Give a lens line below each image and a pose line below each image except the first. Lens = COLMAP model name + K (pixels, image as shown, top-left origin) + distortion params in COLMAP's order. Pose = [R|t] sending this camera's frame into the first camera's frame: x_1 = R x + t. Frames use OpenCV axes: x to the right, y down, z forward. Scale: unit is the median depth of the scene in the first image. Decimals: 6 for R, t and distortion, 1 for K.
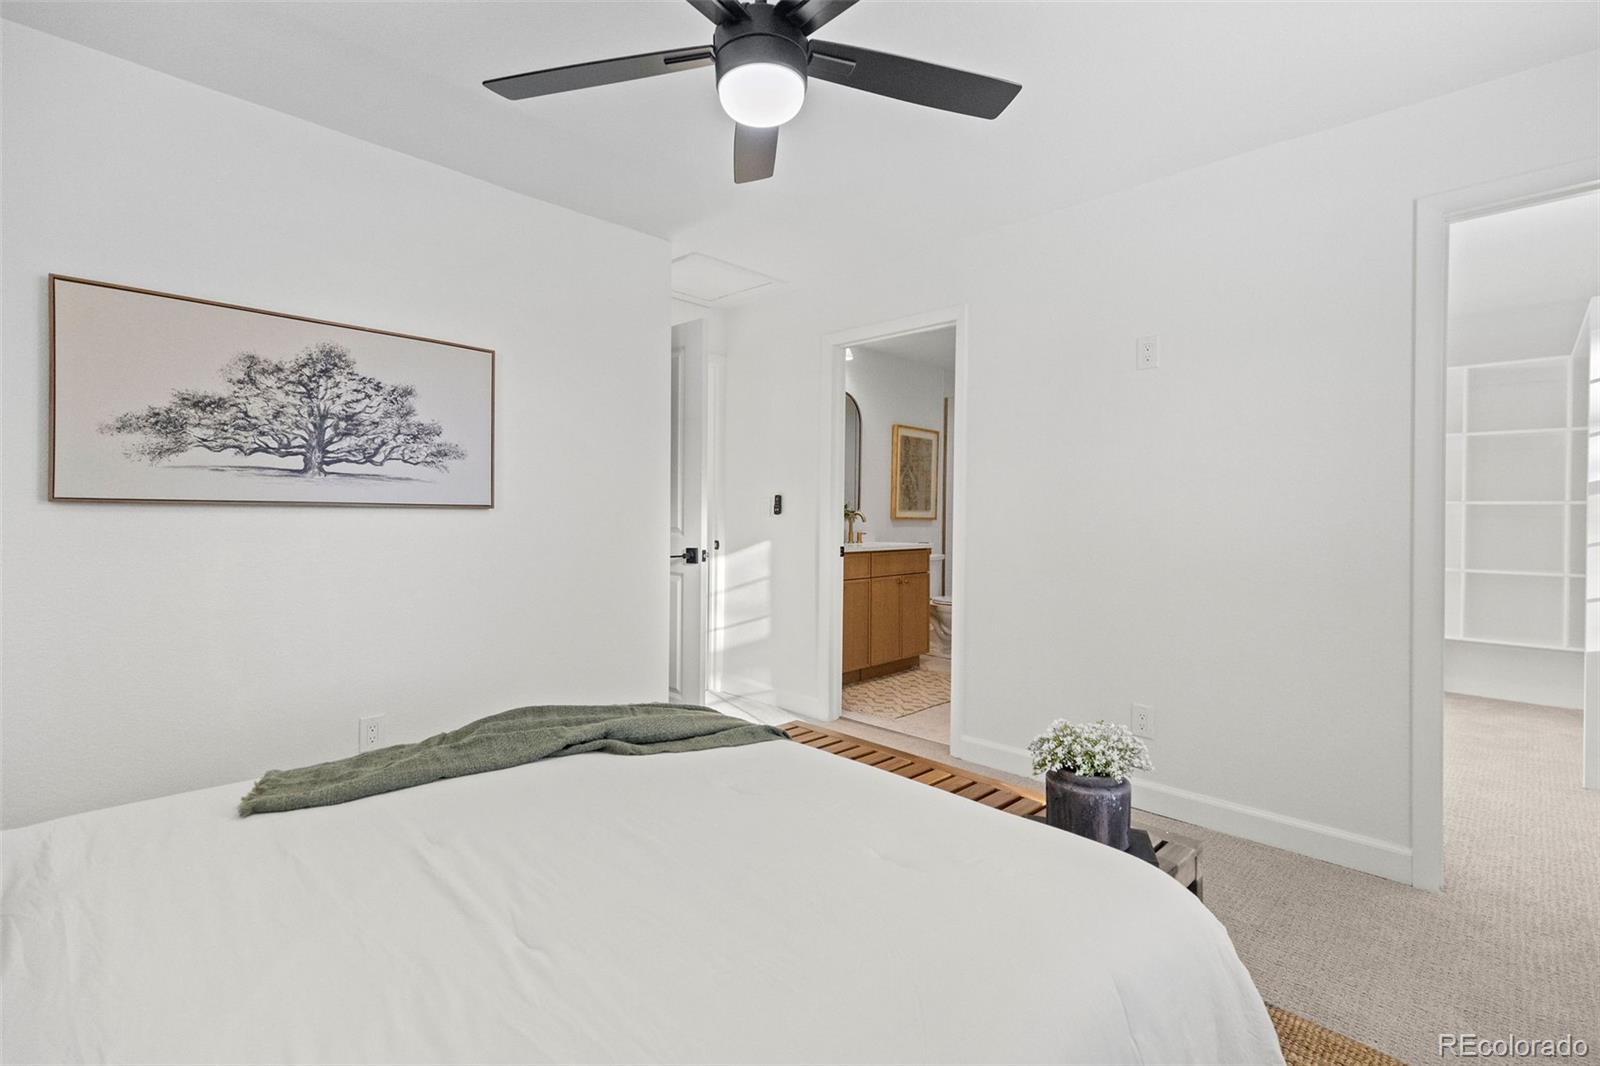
lens RADIAL K [[723.6, 0, 801.3], [0, 723.6, 525.1], [0, 0, 1]] dist [0.015127, 0.000398]
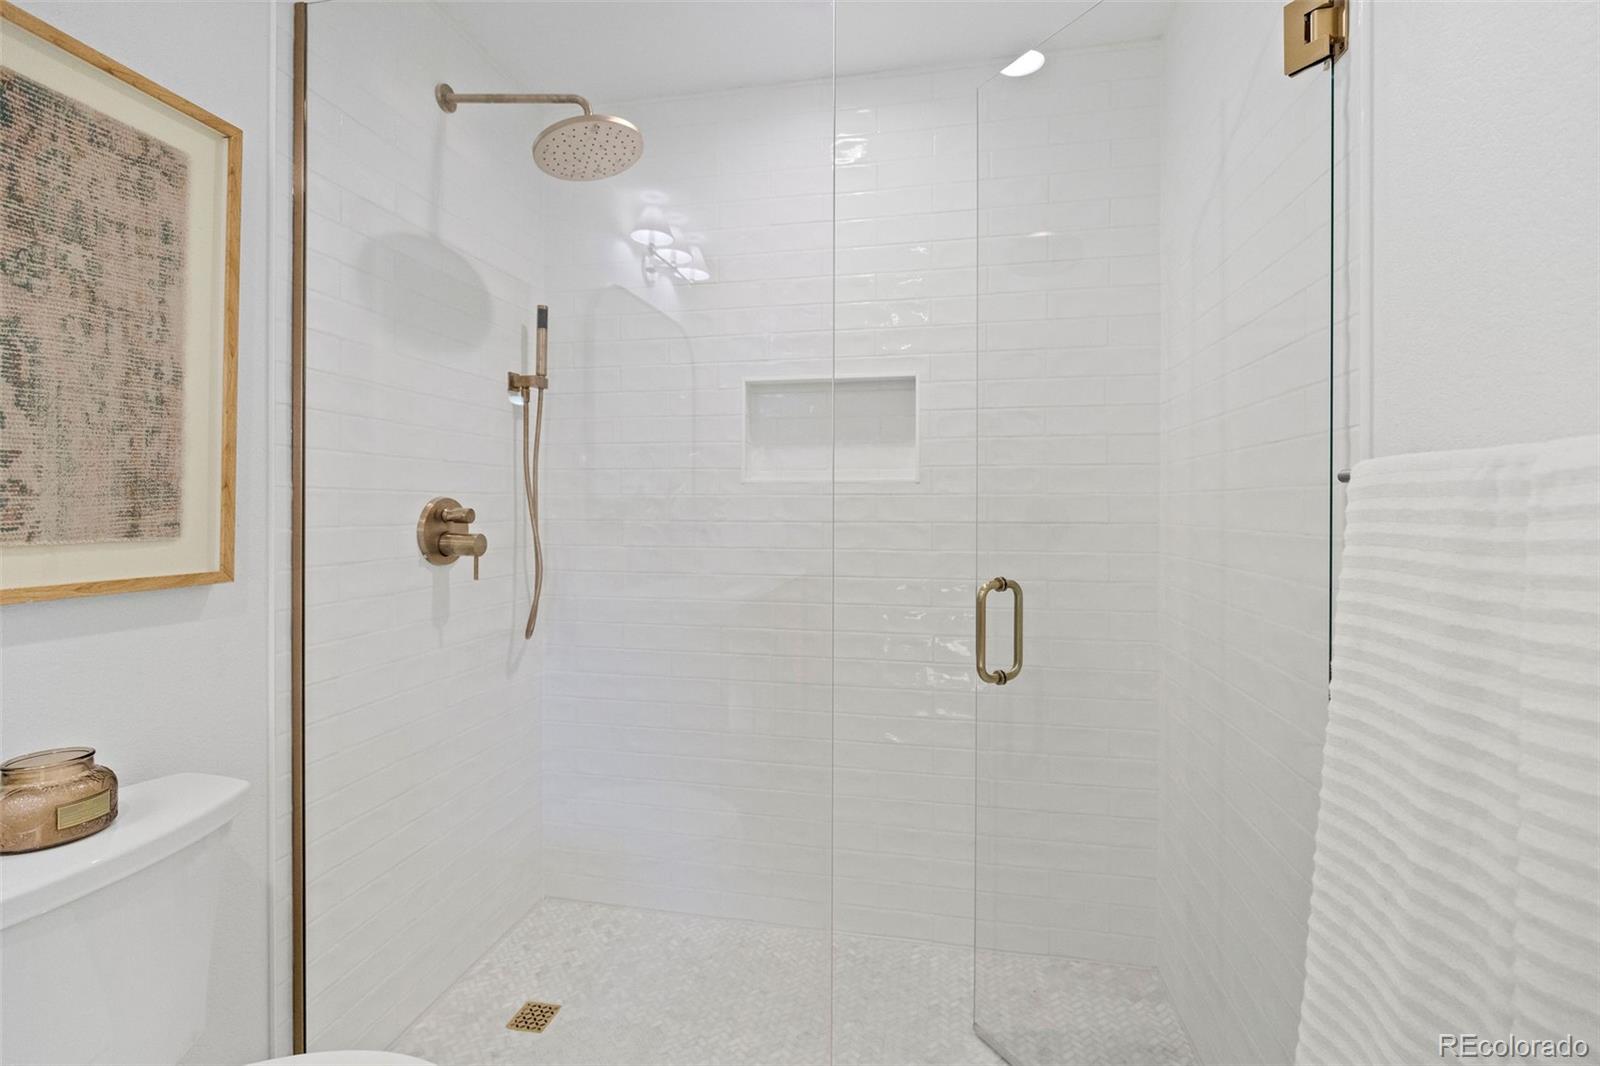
lens RADIAL K [[723.6, 0, 795.8], [0, 723.6, 517.3], [0, 0, 1]] dist [0.015127, 0.000398]
pose [[0.841923, -0.017125, 0.539325, 0.217074], [0.016586, 0.999845, 0.005856, -0.024197], [-0.539342, 0.004015, 0.842077, 0.784731]]
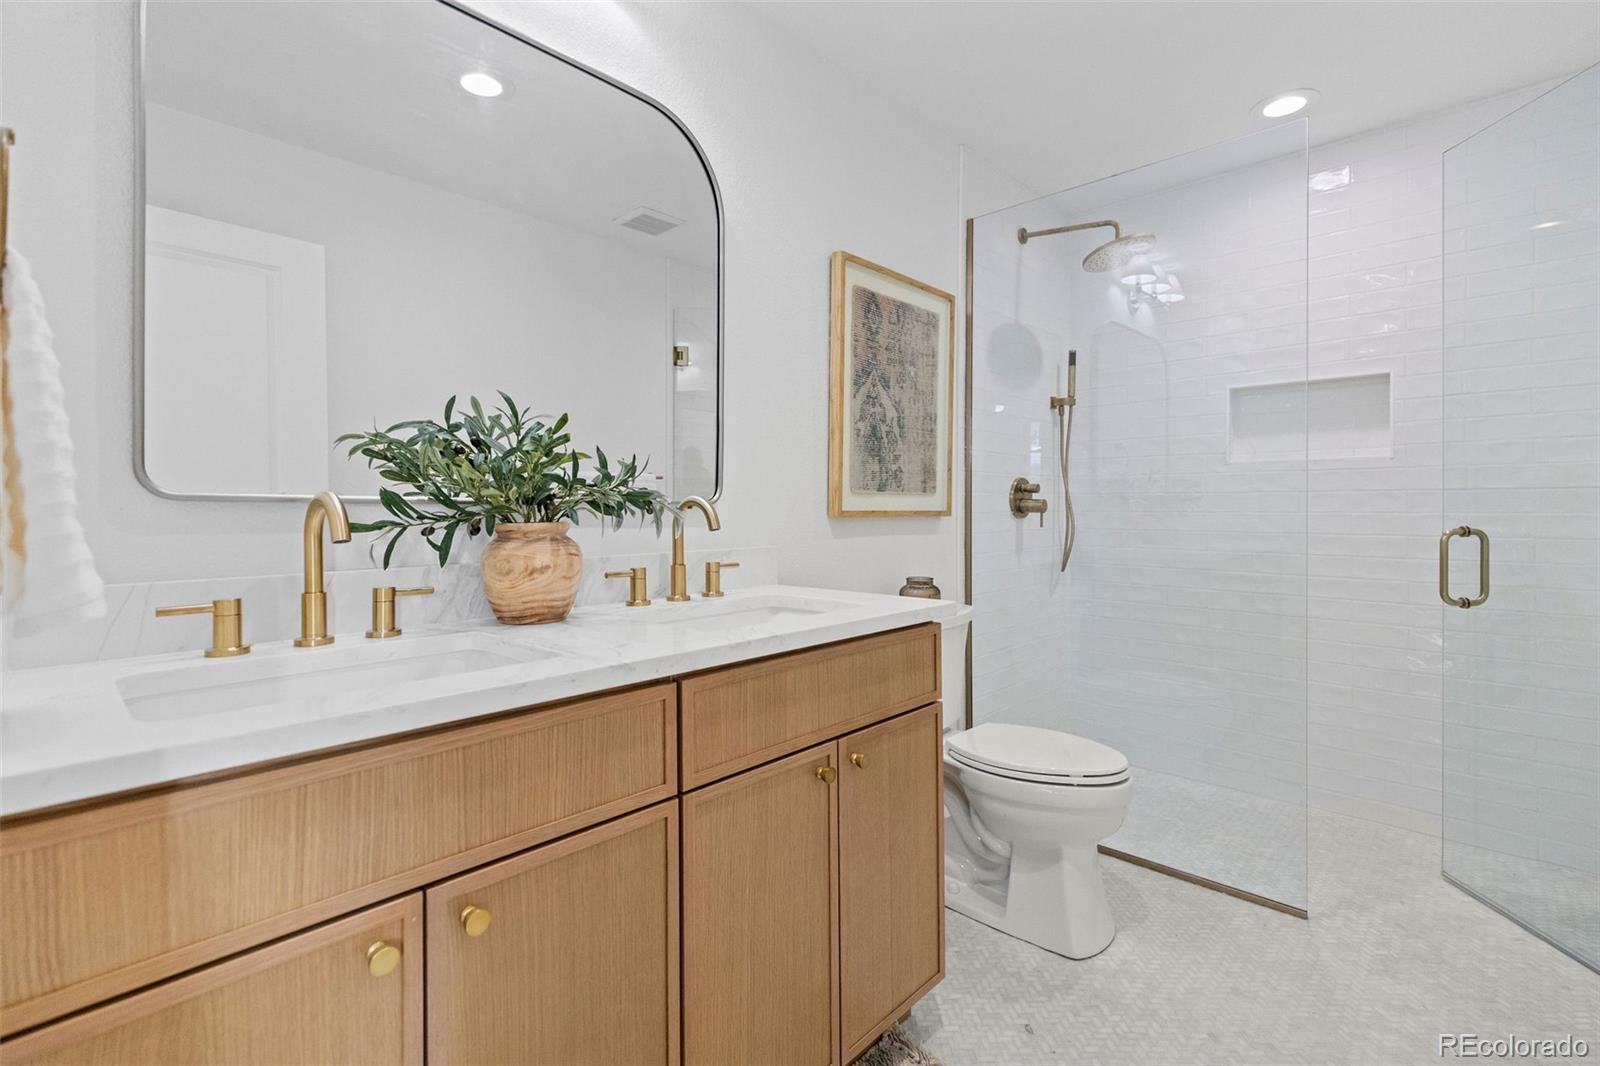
lens RADIAL K [[723.6, 0, 813.1], [0, 723.6, 508.8], [0, 0, 1]] dist [0.015127, 0.000398]
pose [[0.999702, -0.012668, 0.020875, 0.106367], [0.012910, 0.999850, -0.011512, -0.008057], [-0.020726, 0.011779, 0.999716, 0.627151]]
